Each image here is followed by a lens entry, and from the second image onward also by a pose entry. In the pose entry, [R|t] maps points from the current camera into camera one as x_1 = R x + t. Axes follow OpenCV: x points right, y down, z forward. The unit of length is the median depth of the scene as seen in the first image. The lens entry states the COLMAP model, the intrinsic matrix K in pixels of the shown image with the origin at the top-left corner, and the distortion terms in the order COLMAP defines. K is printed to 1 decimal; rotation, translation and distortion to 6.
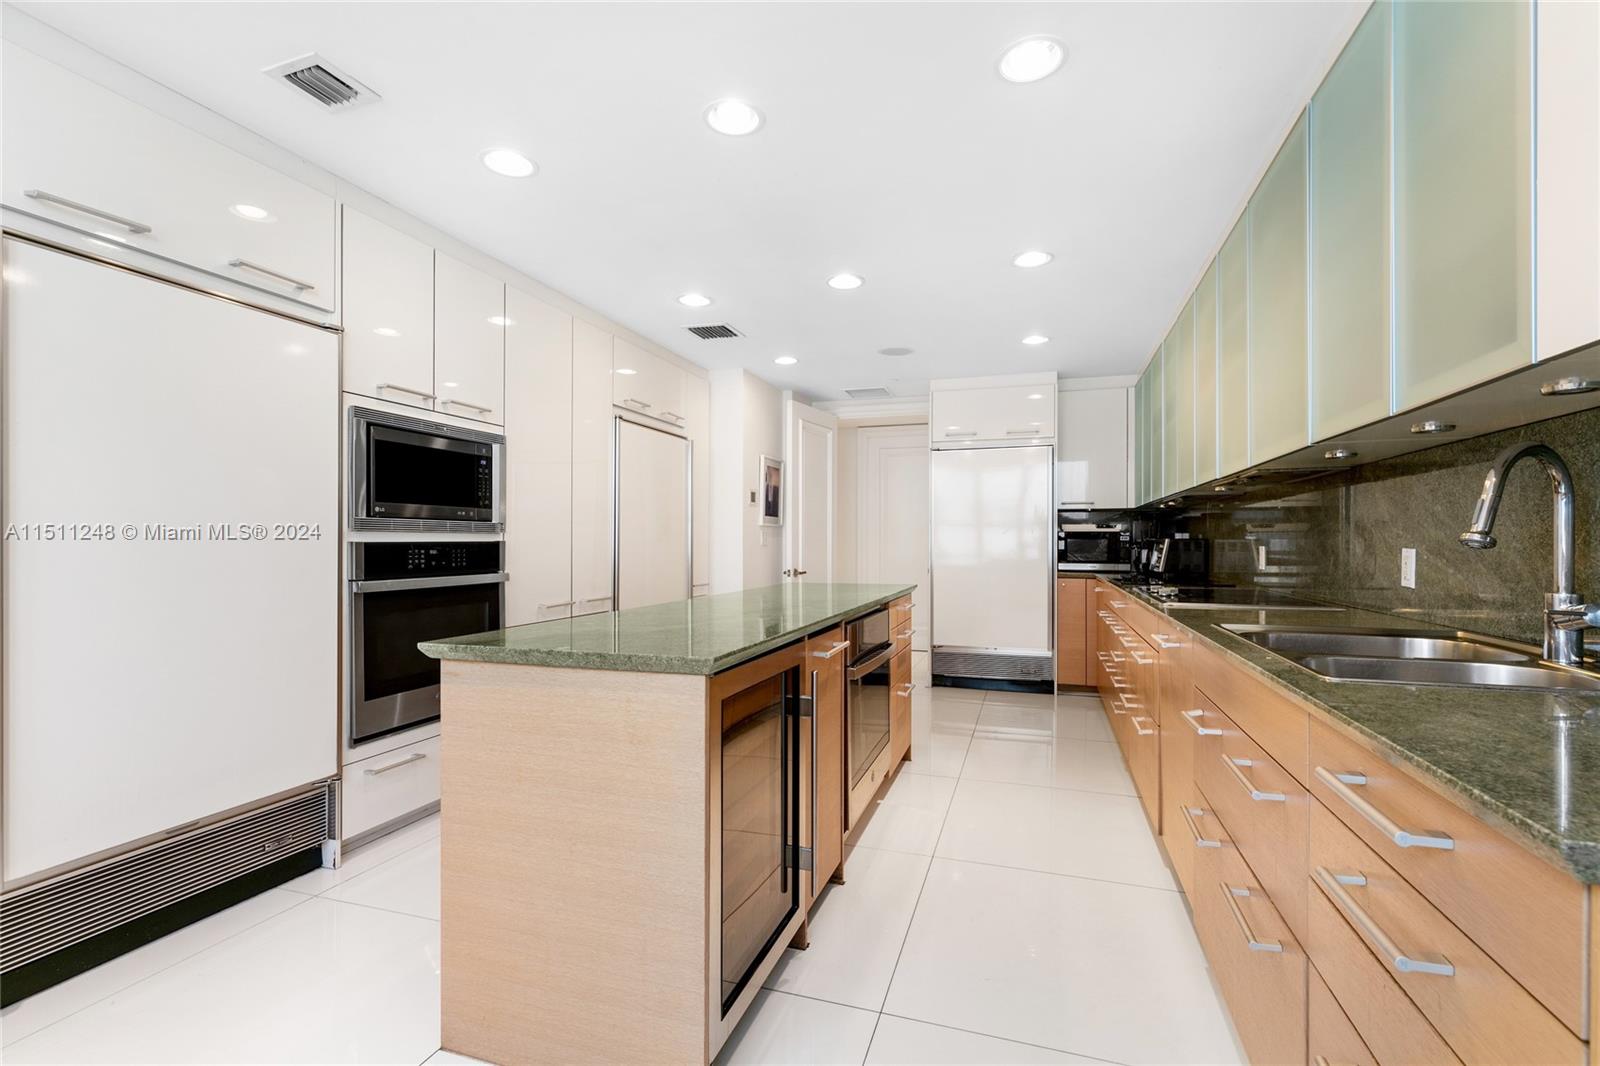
lens RADIAL K [[729.8, 0, 817.4], [0, 729.8, 534.2], [0, 0, 1]] dist [0.002029, 0.000362]
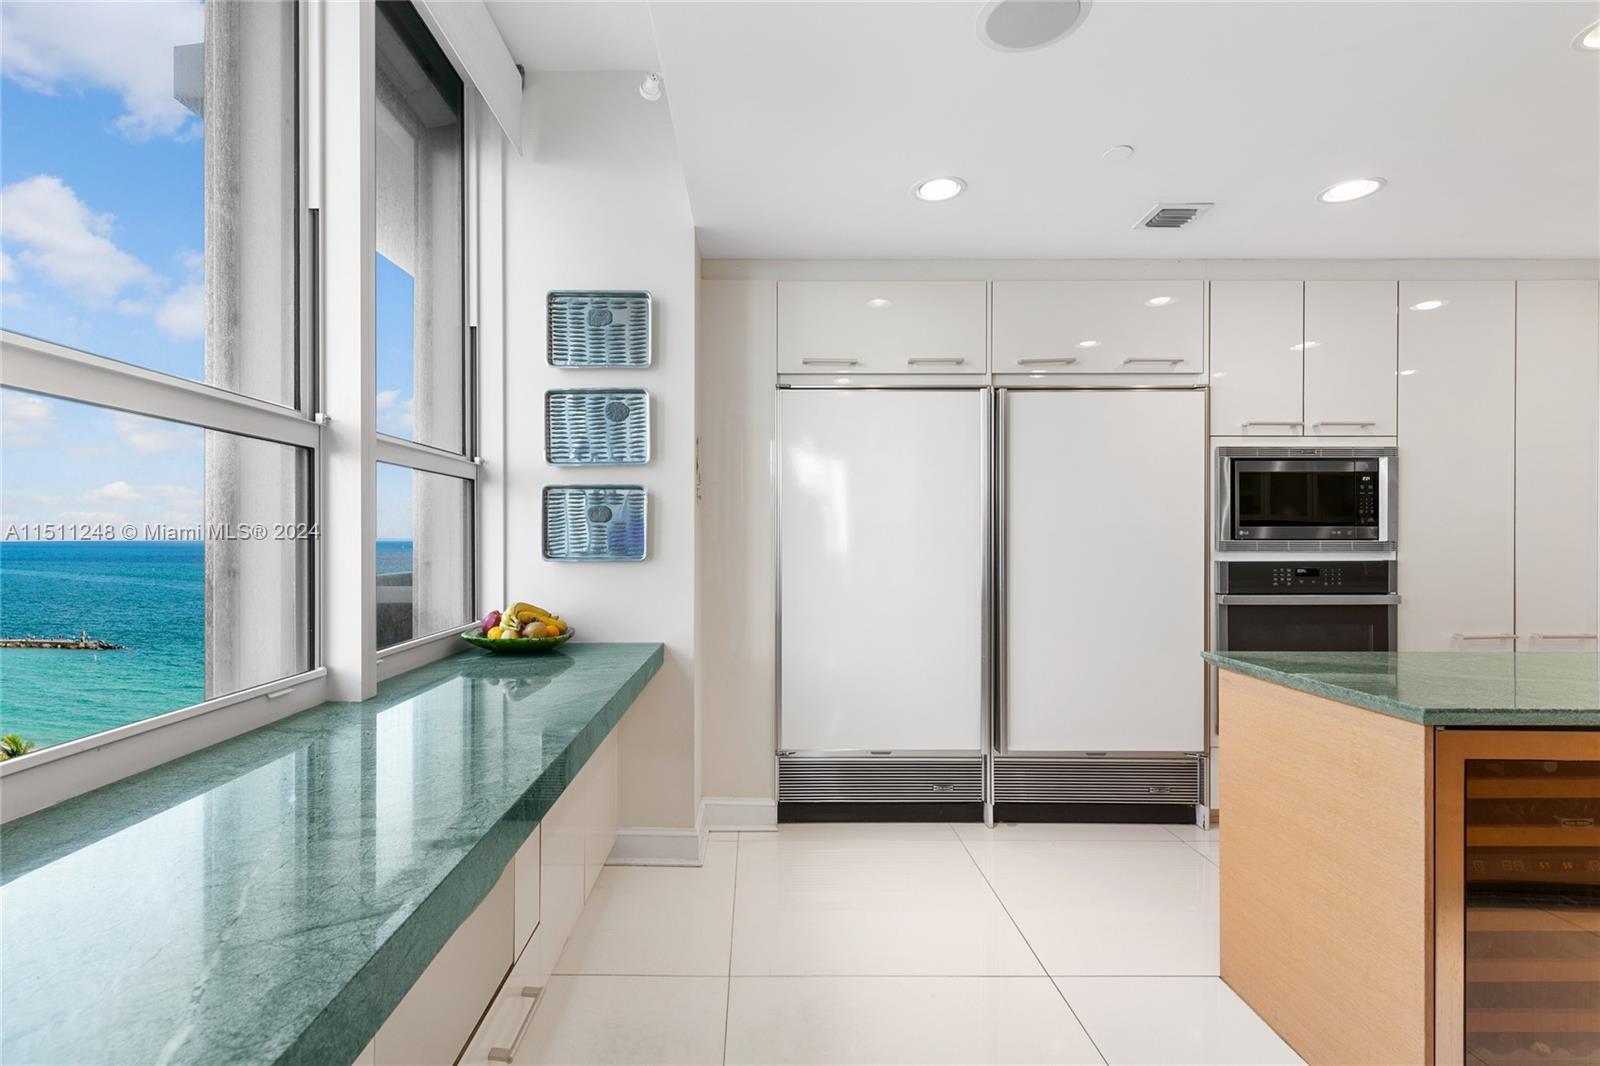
lens RADIAL K [[729.8, 0, 817.4], [0, 729.8, 534.2], [0, 0, 1]] dist [0.002029, 0.000362]
pose [[0.243075, -0.029685, -0.969553, 0.348165], [0.011364, 0.999550, -0.027755, -0.007686], [0.969941, -0.004271, 0.243303, 0.072984]]
